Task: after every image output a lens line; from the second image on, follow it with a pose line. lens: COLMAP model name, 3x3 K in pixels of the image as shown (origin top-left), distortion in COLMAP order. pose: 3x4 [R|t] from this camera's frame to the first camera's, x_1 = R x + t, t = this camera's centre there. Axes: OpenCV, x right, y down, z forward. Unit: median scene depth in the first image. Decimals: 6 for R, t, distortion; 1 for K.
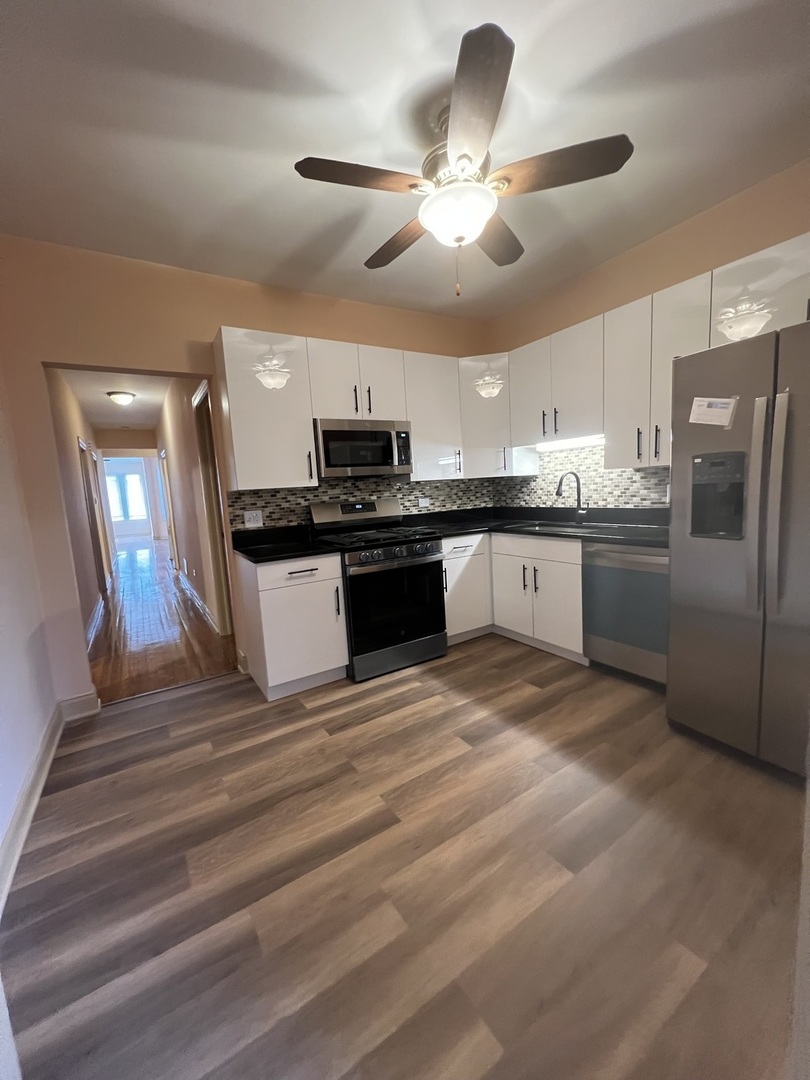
lens RADIAL K [[431.1, 0, 406.7], [0, 431.1, 540.5], [0, 0, 1]] dist [0.000705, -0.000297]
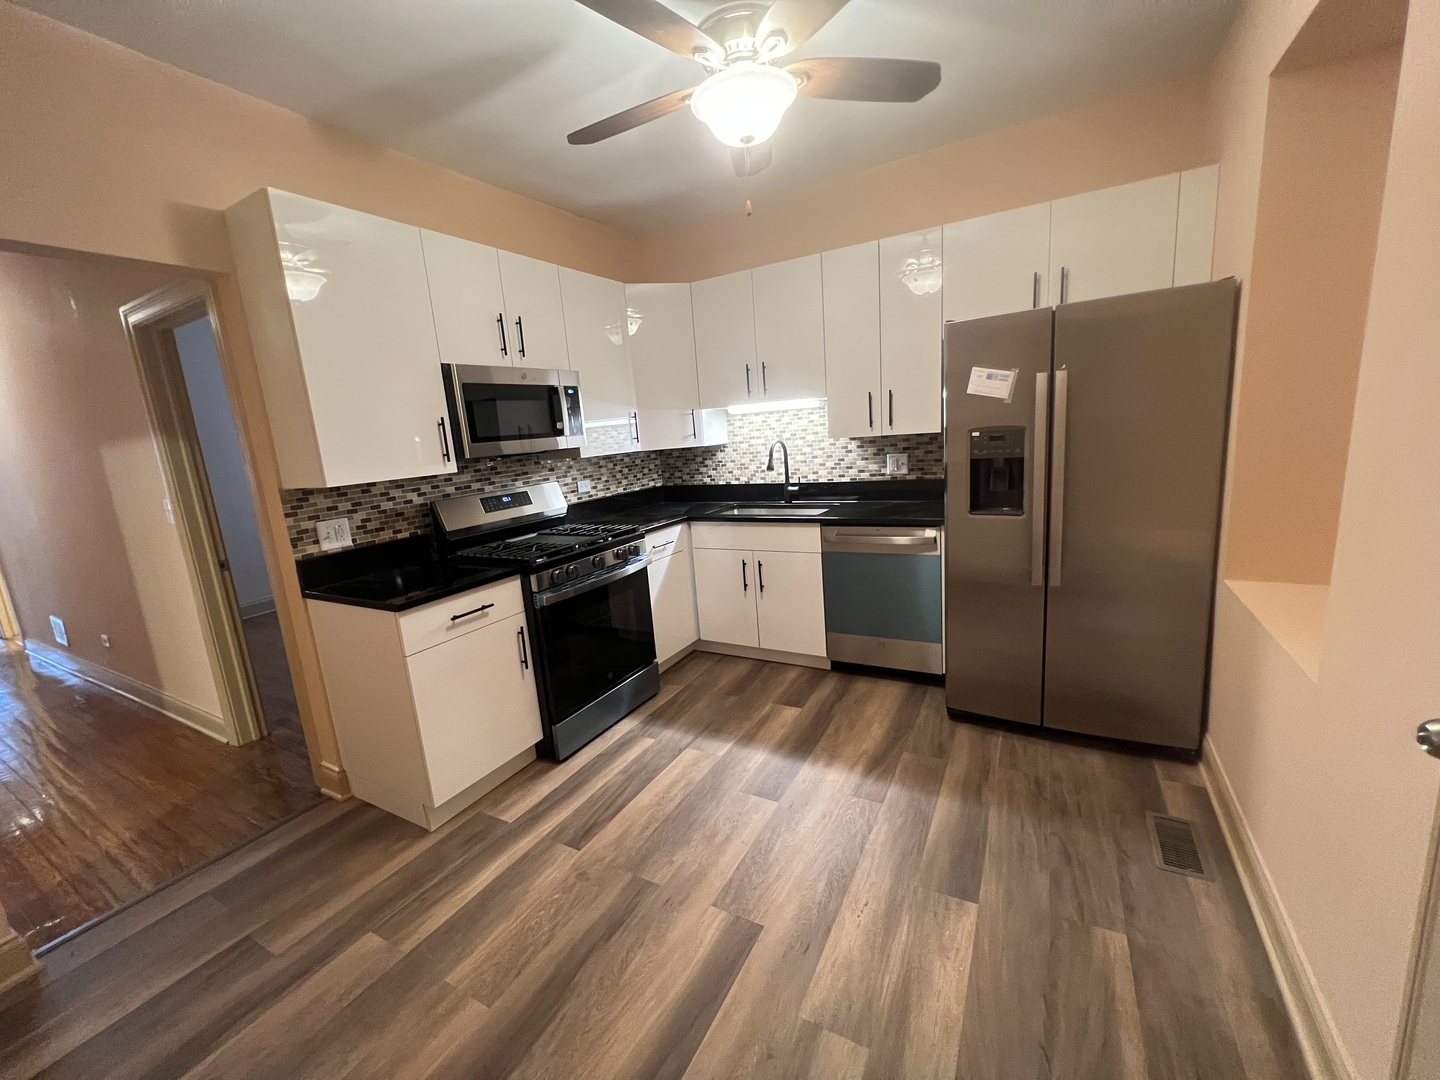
lens RADIAL K [[574.8, 0, 720.6], [0, 574.8, 538.4], [0, 0, 1]] dist [0.000705, -0.000297]
pose [[0.885235, -0.096470, 0.455030, -0.266164], [0.082448, 0.995309, 0.050616, -0.043227], [-0.457779, -0.007291, 0.889036, 0.085634]]
